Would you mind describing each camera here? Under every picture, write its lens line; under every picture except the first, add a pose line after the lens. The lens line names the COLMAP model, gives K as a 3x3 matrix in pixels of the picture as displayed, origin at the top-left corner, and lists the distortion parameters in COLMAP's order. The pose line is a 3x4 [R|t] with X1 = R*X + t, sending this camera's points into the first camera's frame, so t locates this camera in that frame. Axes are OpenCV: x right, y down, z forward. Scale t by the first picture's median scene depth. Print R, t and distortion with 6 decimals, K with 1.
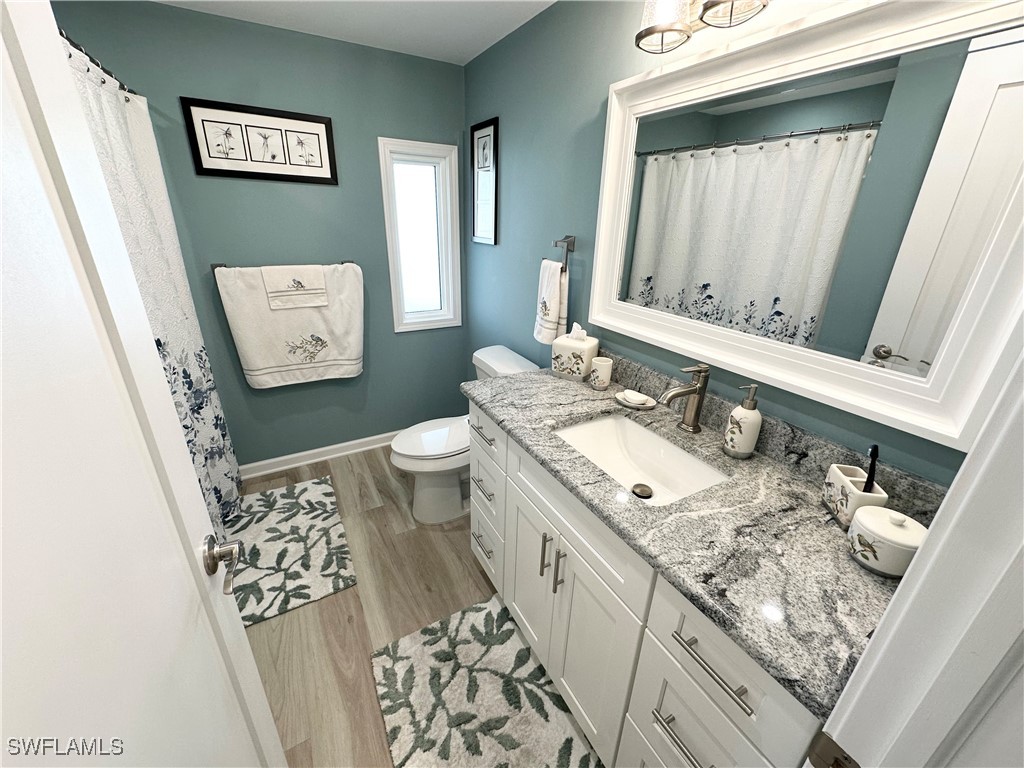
lens RADIAL K [[408.0, 0, 512.0], [0, 408.0, 384.0], [0, 0, 1]] dist [-0.002466, 0.000124]
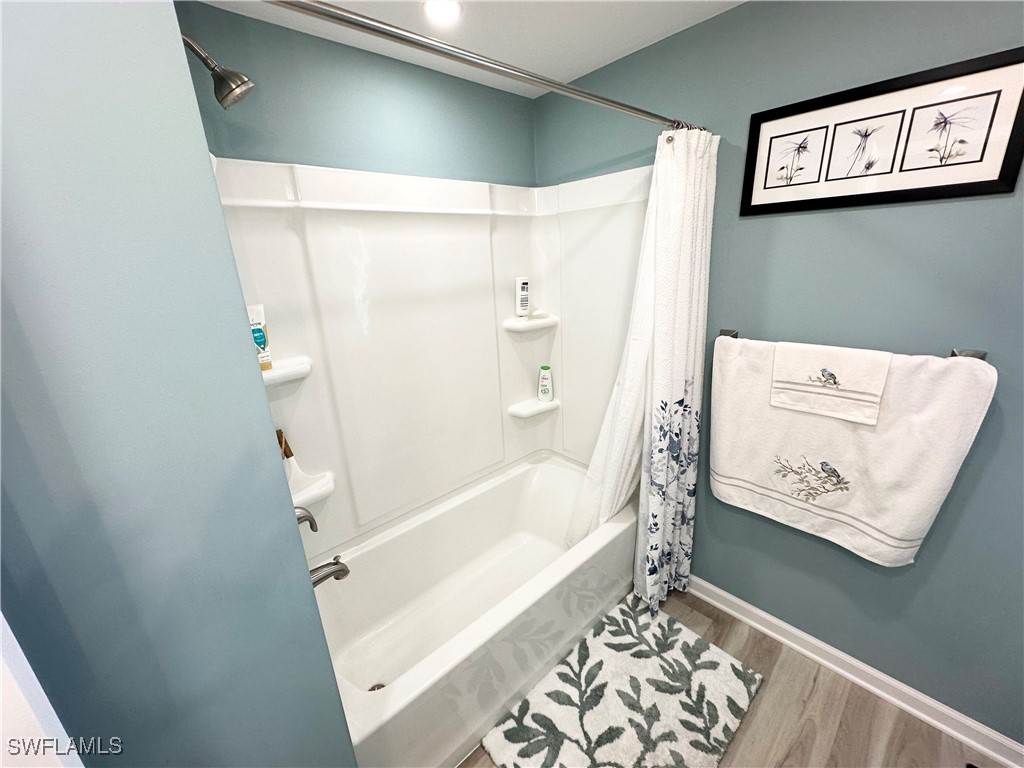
lens RADIAL K [[408.0, 0, 512.0], [0, 408.0, 384.0], [0, 0, 1]] dist [-0.002466, 0.000124]
pose [[0.222125, 0.246691, -0.943294, -0.072515], [-0.322712, 0.931536, 0.167624, -0.183531], [0.920064, 0.267179, 0.286528, 0.408609]]
